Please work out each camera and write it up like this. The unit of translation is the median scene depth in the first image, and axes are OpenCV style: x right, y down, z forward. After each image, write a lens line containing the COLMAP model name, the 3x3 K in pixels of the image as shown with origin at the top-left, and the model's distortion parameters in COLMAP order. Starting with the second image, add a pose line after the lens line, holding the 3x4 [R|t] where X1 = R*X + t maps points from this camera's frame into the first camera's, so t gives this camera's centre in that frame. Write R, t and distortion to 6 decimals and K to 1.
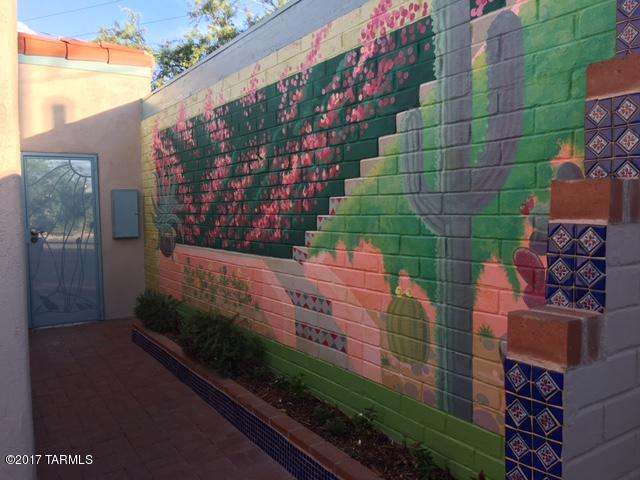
lens RADIAL K [[539.8, 0, 319.1], [0, 539.8, 240.7], [0, 0, 1]] dist [0.058899, -0.087510]
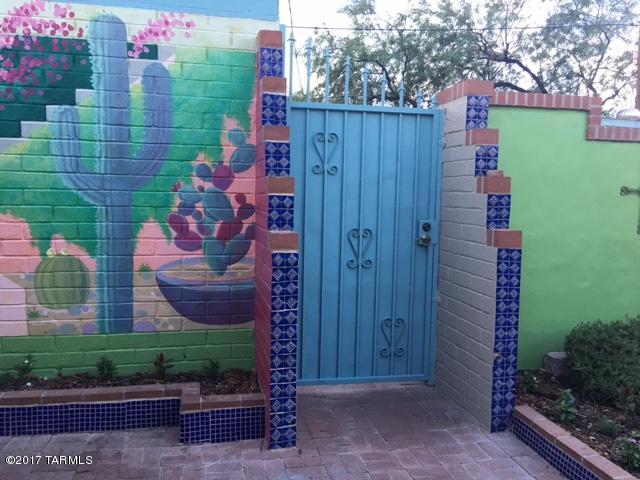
lens RADIAL K [[539.8, 0, 319.2], [0, 539.8, 243.7], [0, 0, 1]] dist [0.058899, -0.087510]
pose [[0.347638, -0.058809, 0.935783, -0.878486], [0.031841, 0.998196, 0.050902, 0.034323], [-0.937088, 0.012101, 0.348884, 0.008970]]
